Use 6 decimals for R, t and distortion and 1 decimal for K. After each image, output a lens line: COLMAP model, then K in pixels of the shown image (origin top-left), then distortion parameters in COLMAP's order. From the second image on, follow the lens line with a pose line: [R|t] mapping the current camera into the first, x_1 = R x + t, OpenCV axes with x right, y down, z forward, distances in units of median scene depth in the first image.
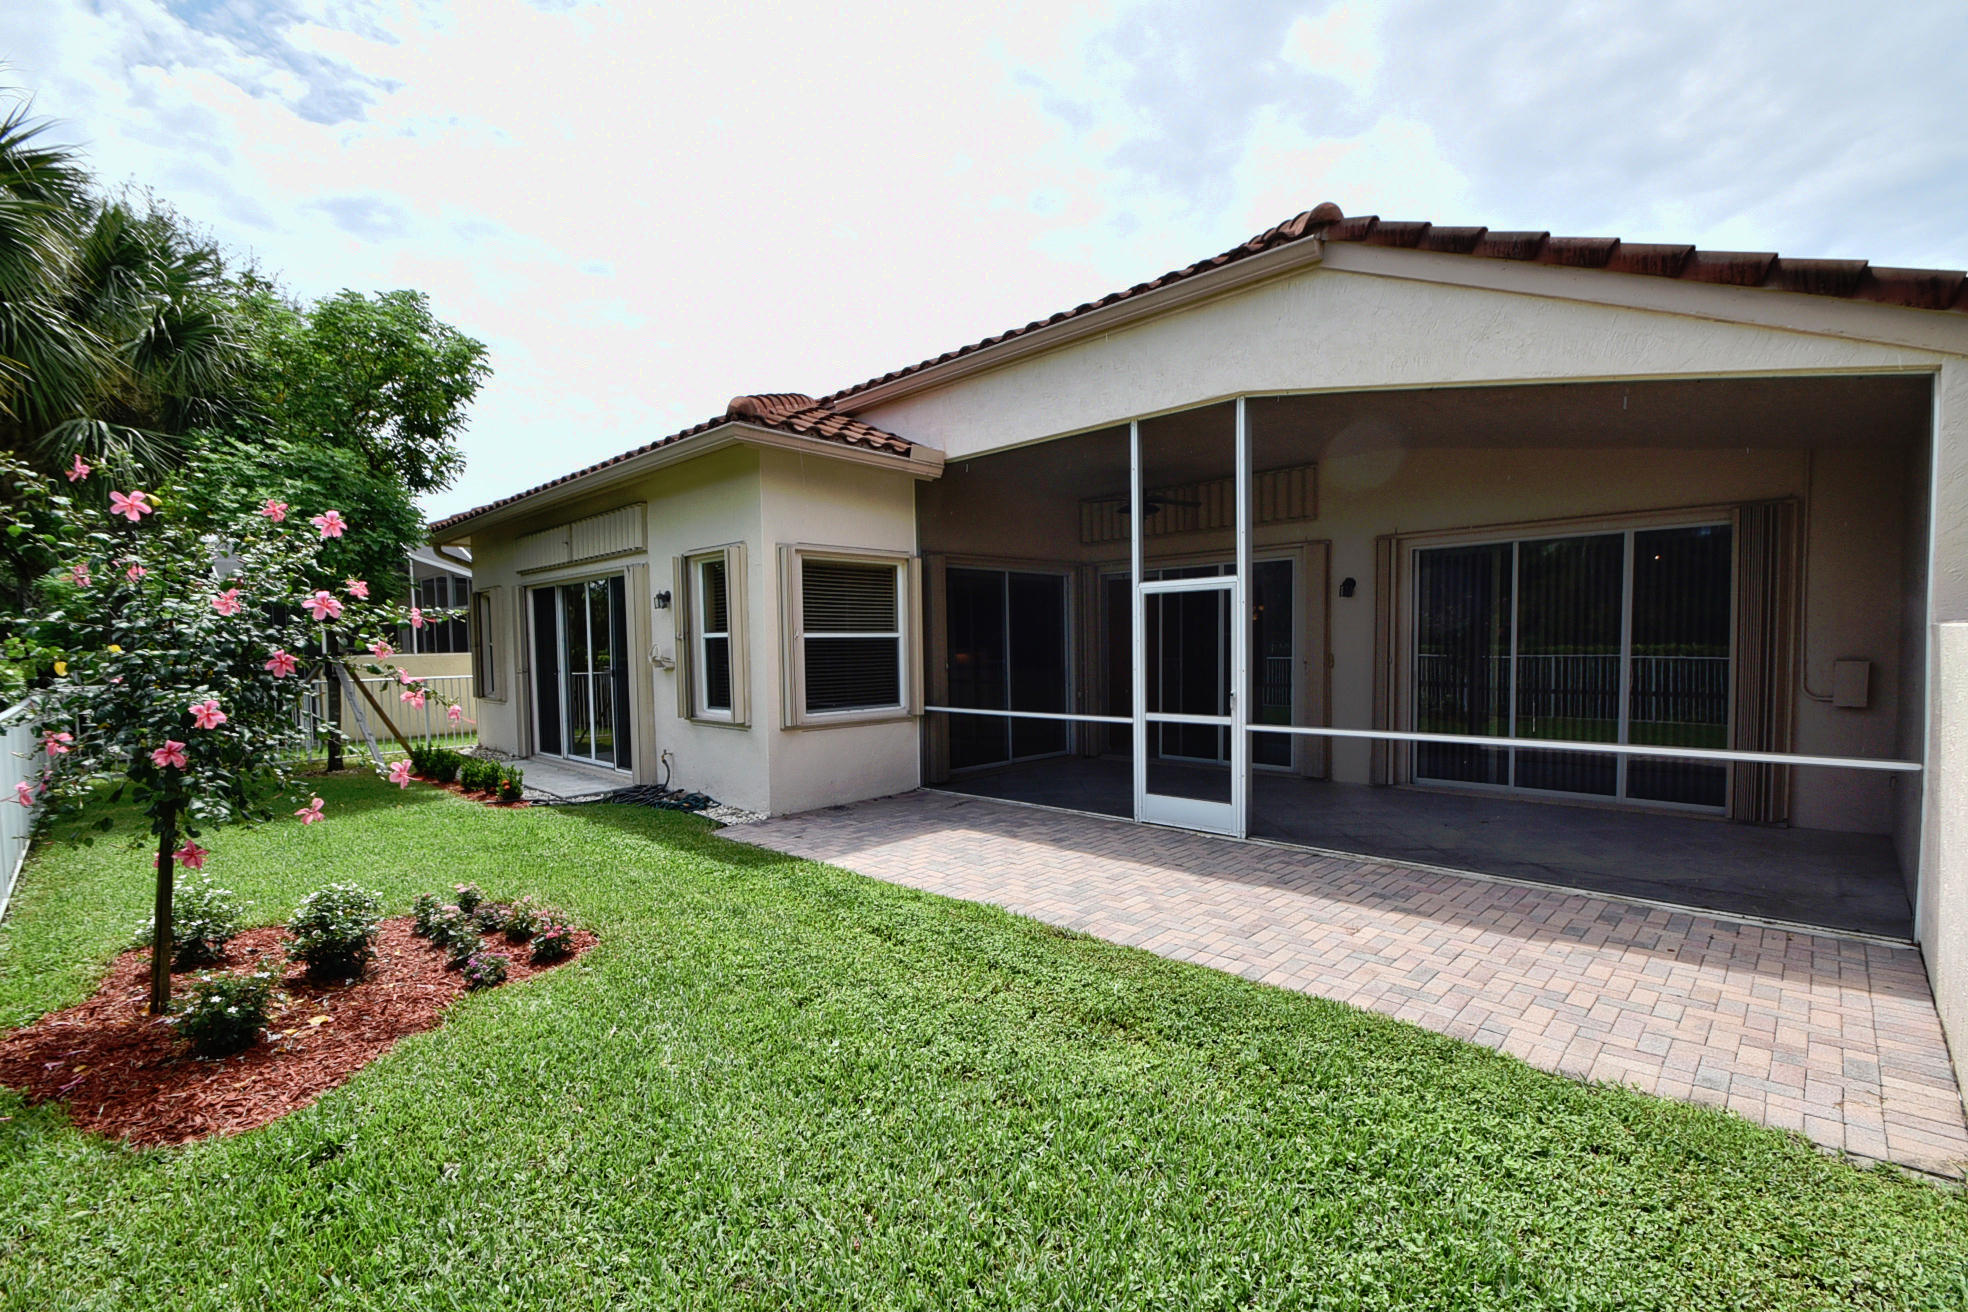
lens RADIAL K [[890.3, 0, 981.1], [0, 890.3, 656.7], [0, 0, 1]] dist [0.000819, -0.009613]
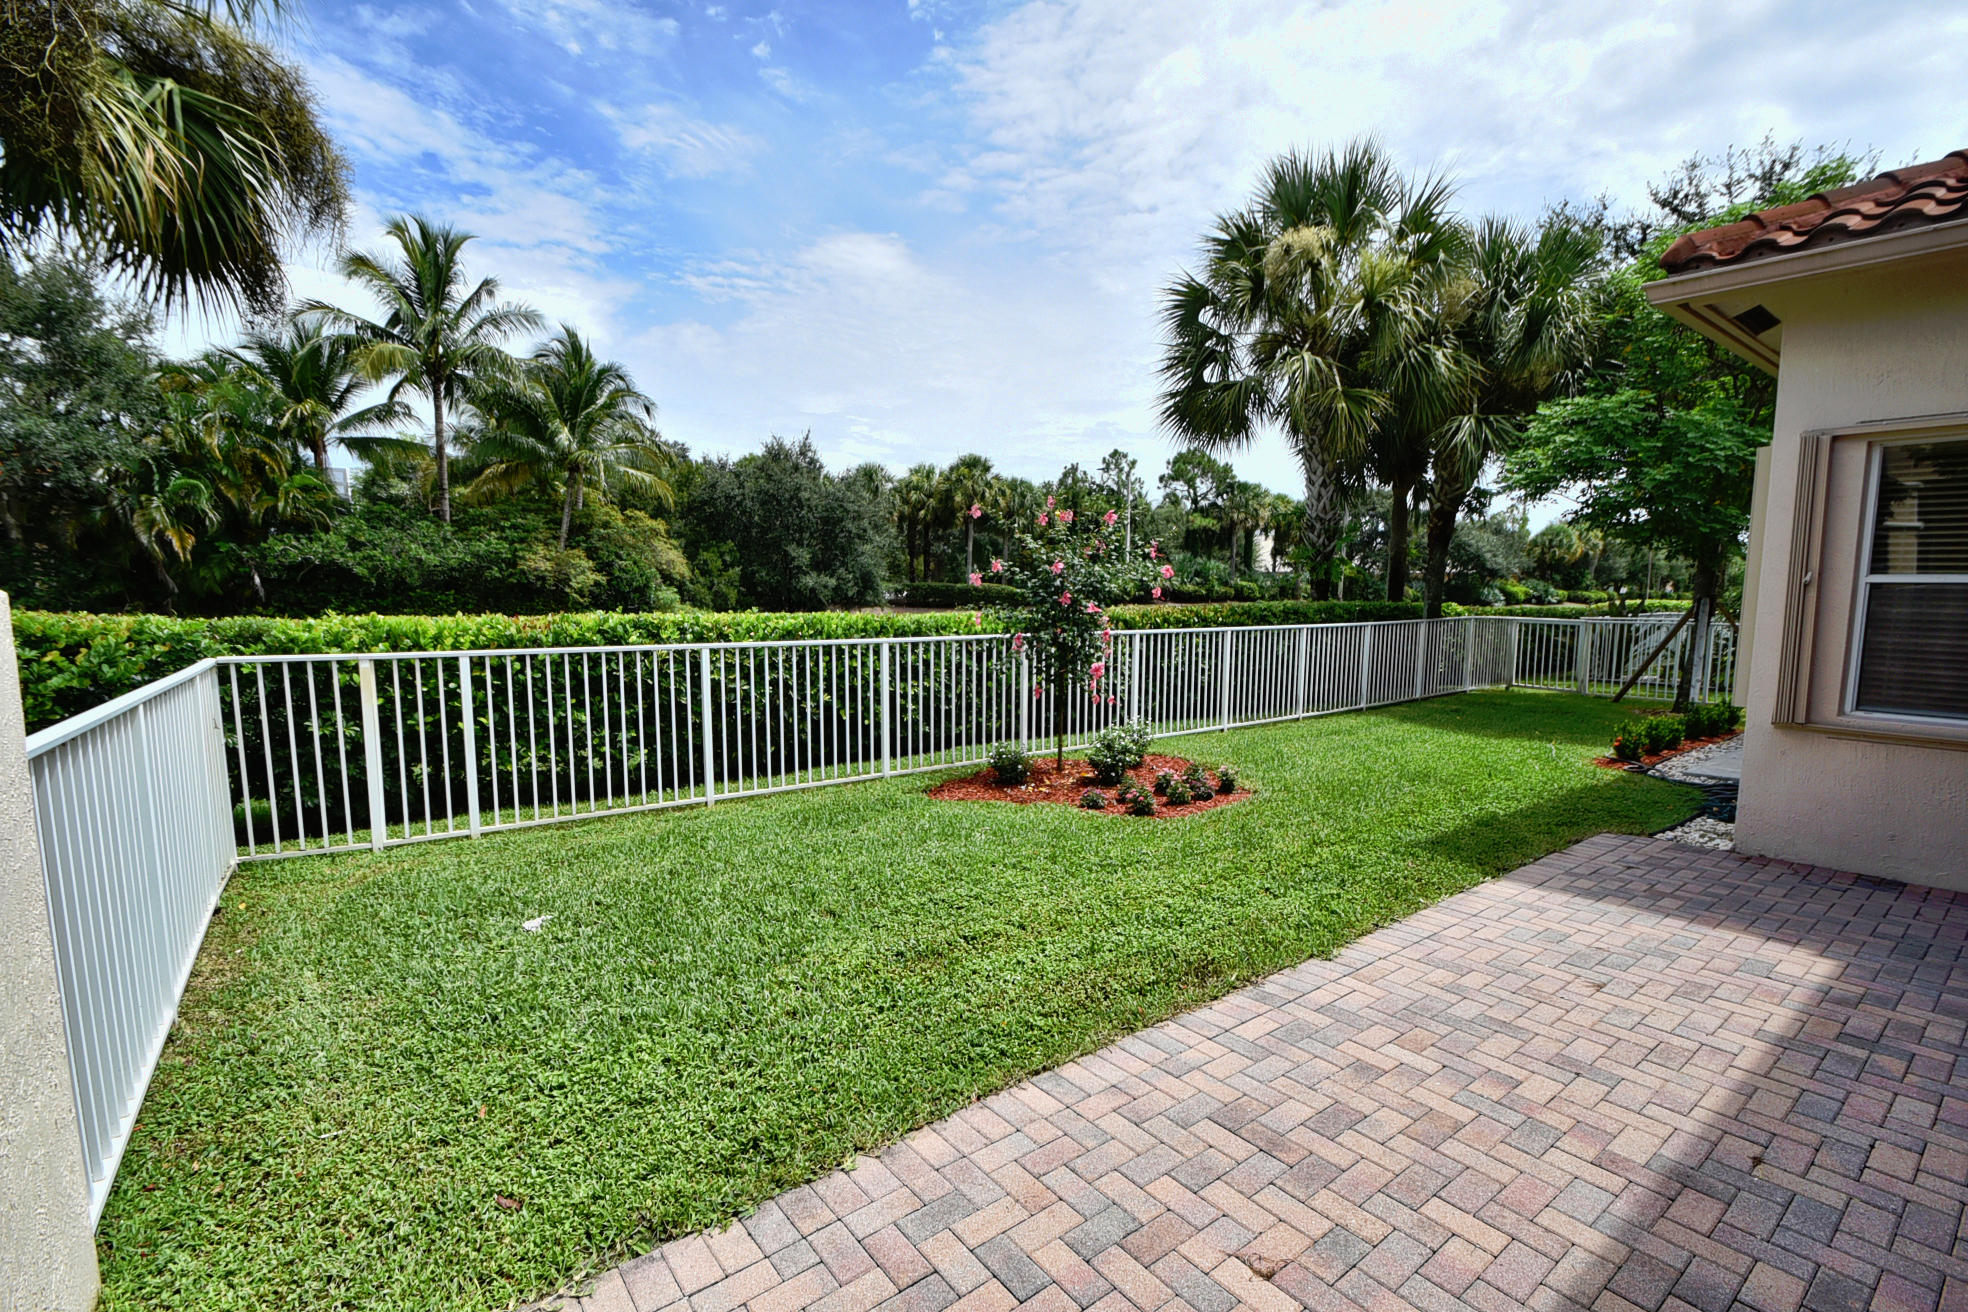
lens RADIAL K [[890.3, 0, 994.5], [0, 890.3, 662.1], [0, 0, 1]] dist [0.000819, -0.009613]
pose [[-0.159239, 0.091746, -0.982968, 0.461078], [-0.019364, 0.995191, 0.096024, -0.013252], [0.987050, 0.034325, -0.156696, 0.511984]]
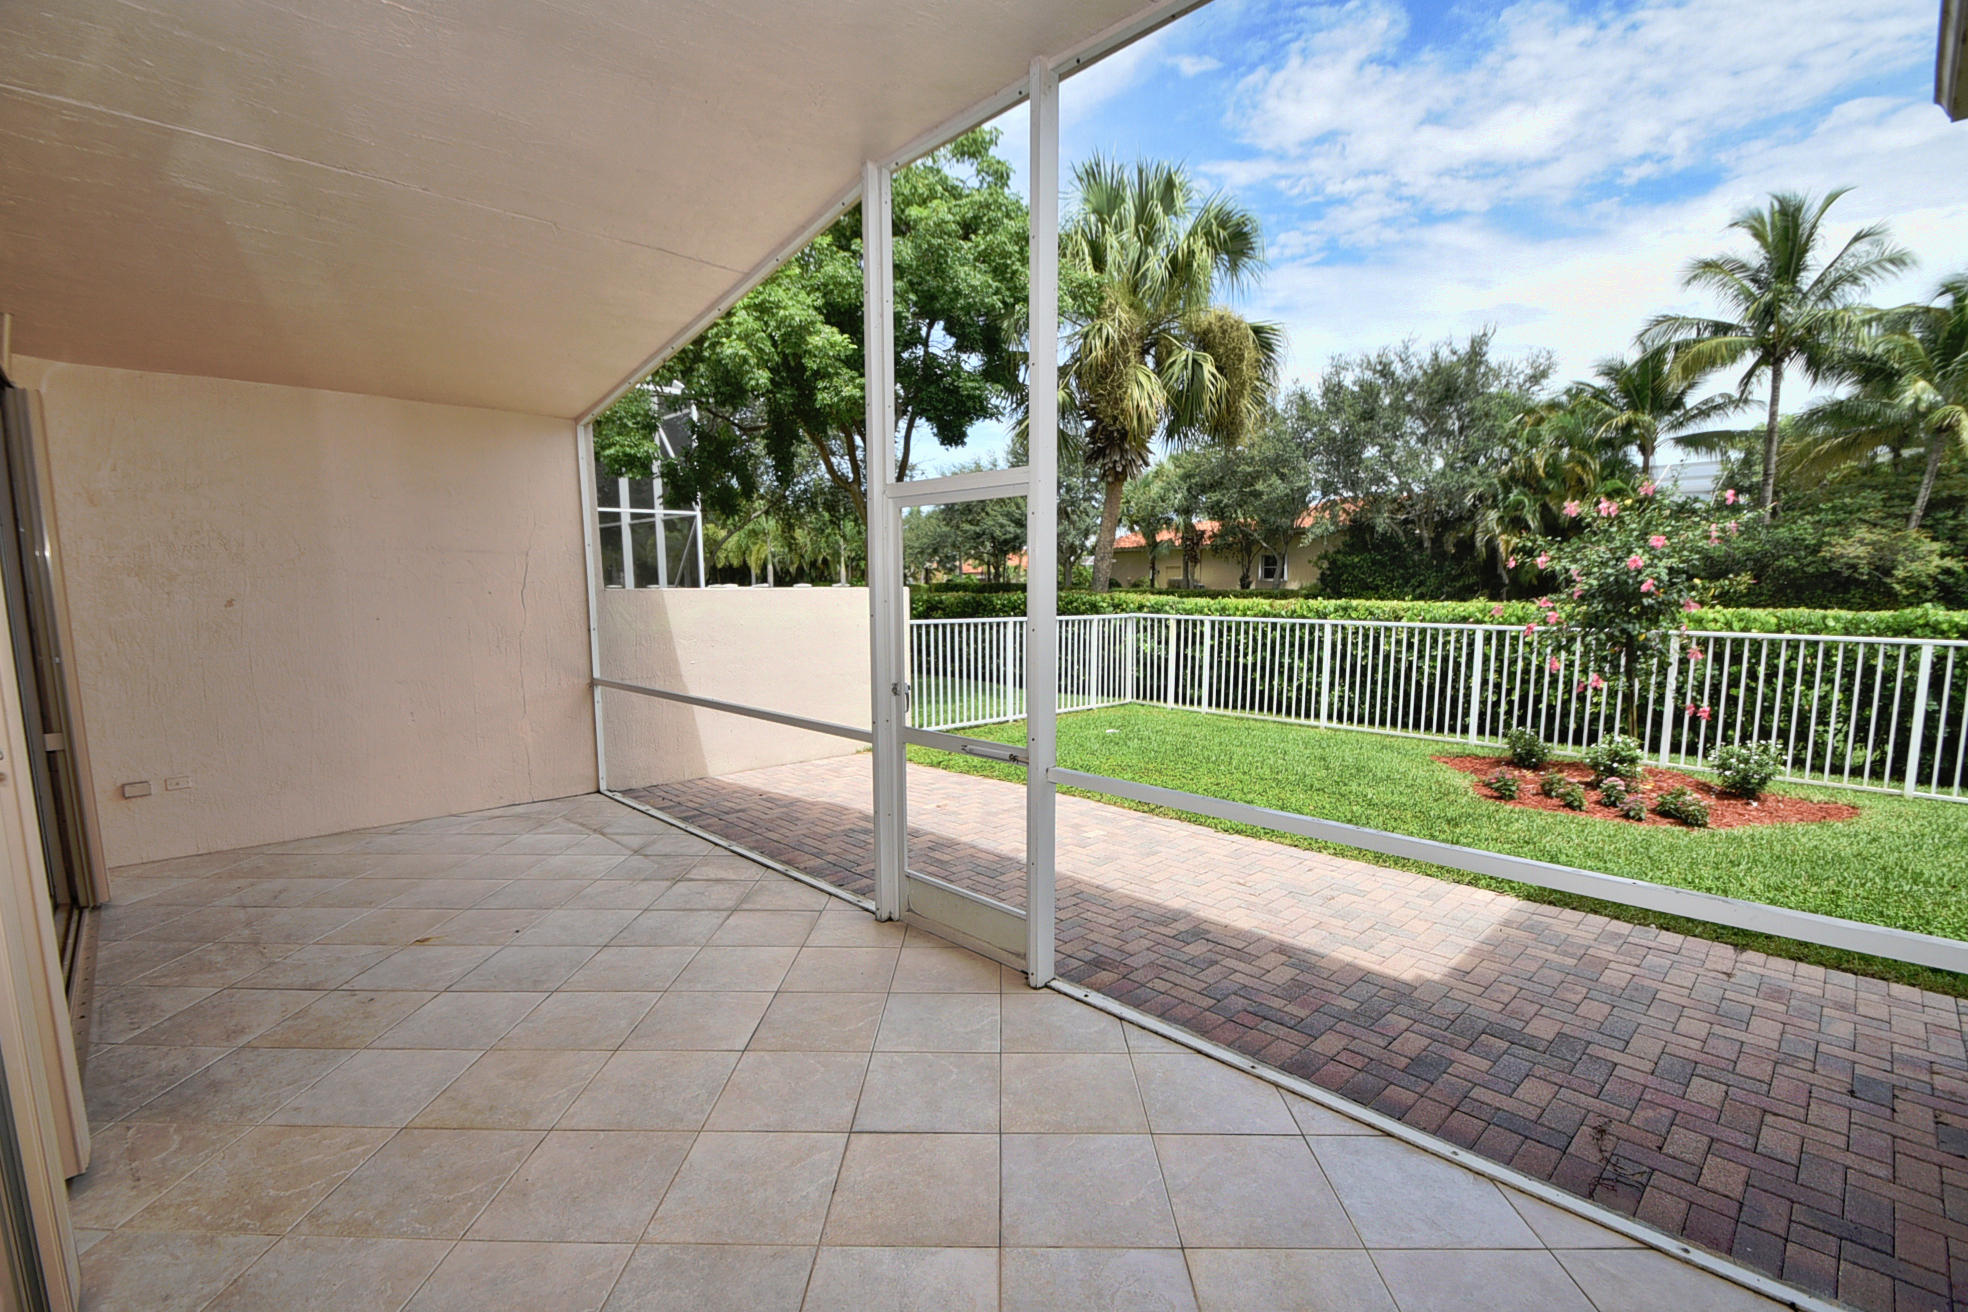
lens RADIAL K [[890.1, 0, 993.7], [0, 890.1, 691.4], [0, 0, 1]] dist [-0.004167, -0.007503]
pose [[-0.999302, 0.015638, 0.033929, 0.160084], [0.020284, 0.989770, 0.141226, -0.029040], [-0.031373, 0.141816, -0.989396, 1.255604]]
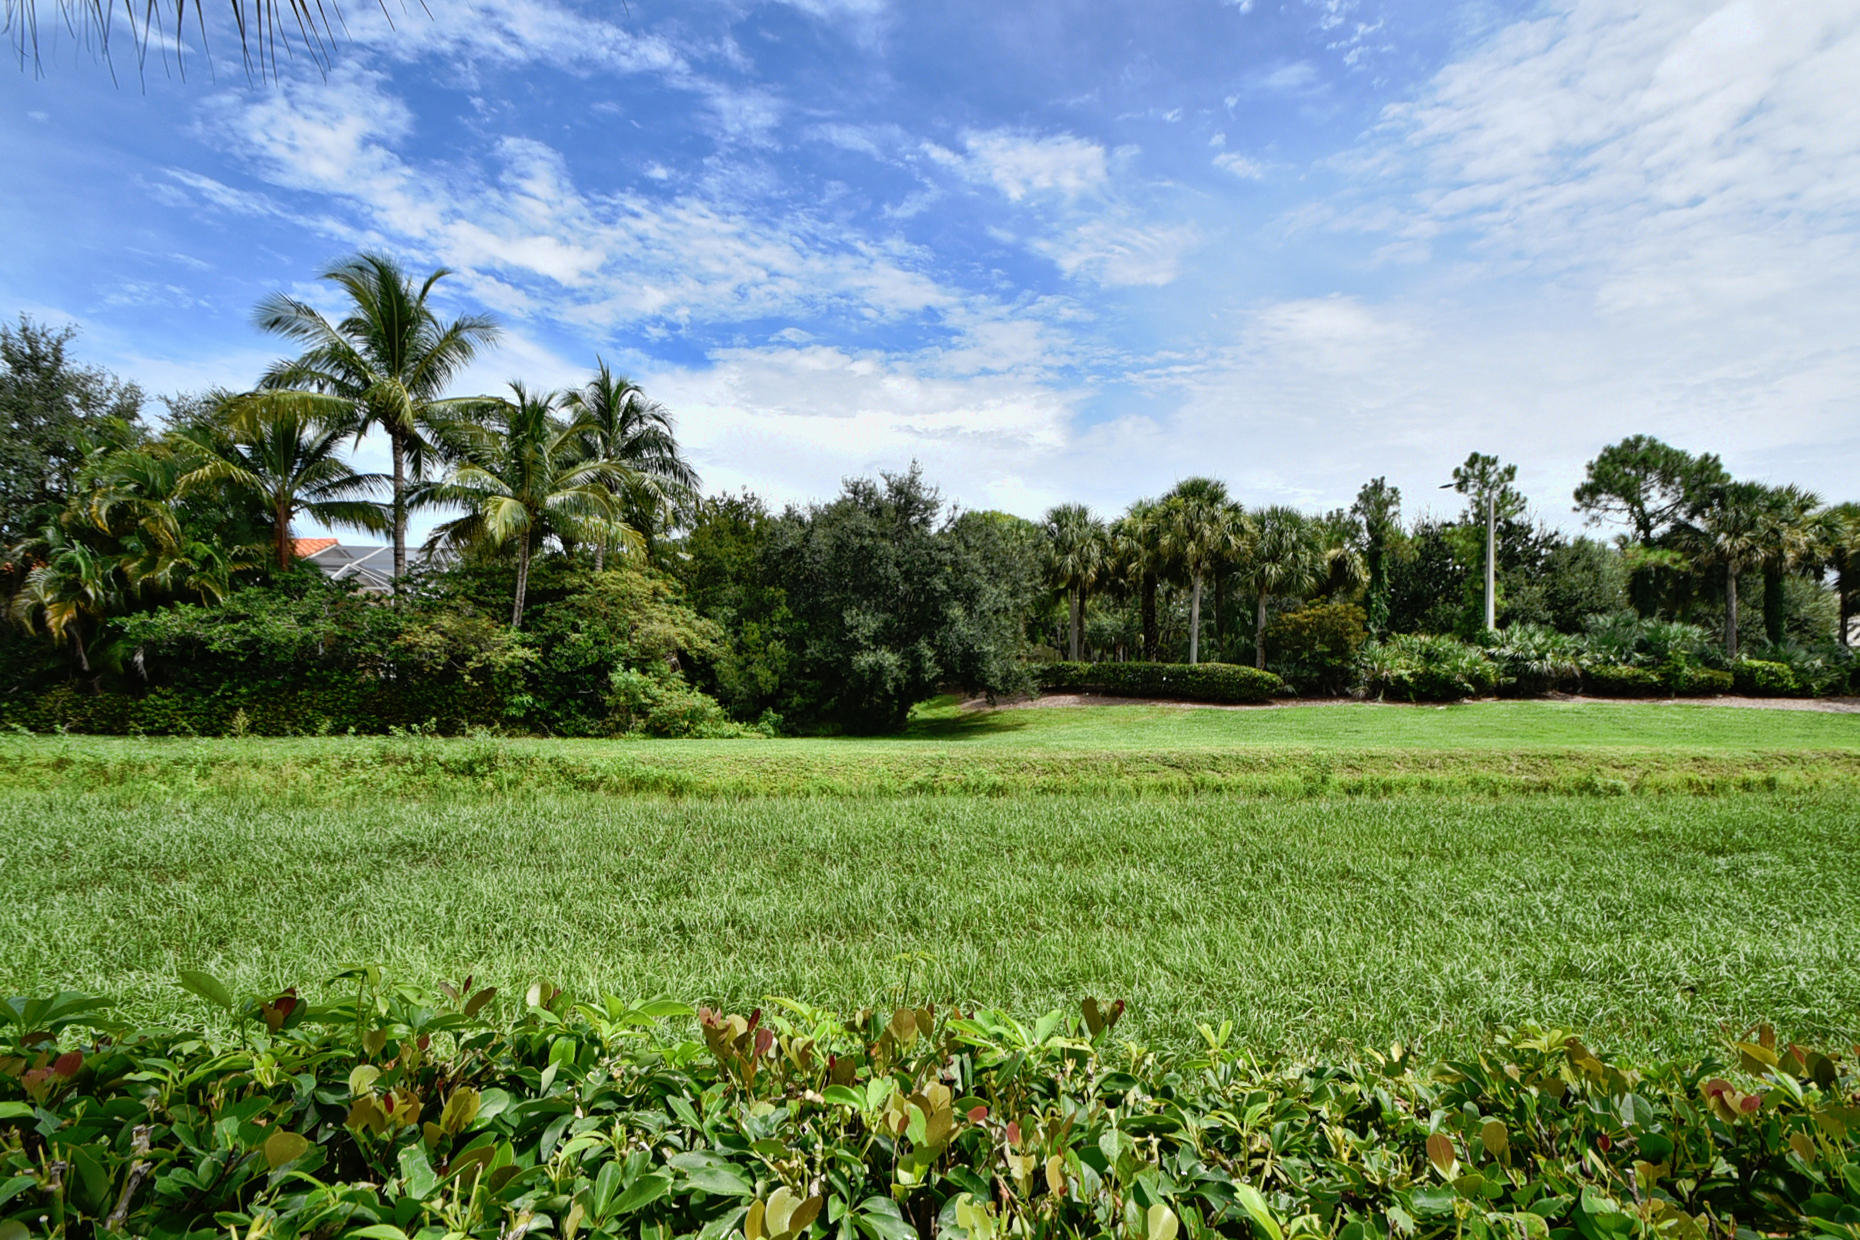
lens RADIAL K [[865.5, 0, 985.3], [0, 865.5, 640.6], [0, 0, 1]] dist [-0.005187, -0.004594]
pose [[-0.645591, -0.012121, -0.763587, -1.556379], [-0.013001, 0.999904, -0.004880, -0.026353], [0.763573, 0.006777, -0.645686, 1.218716]]
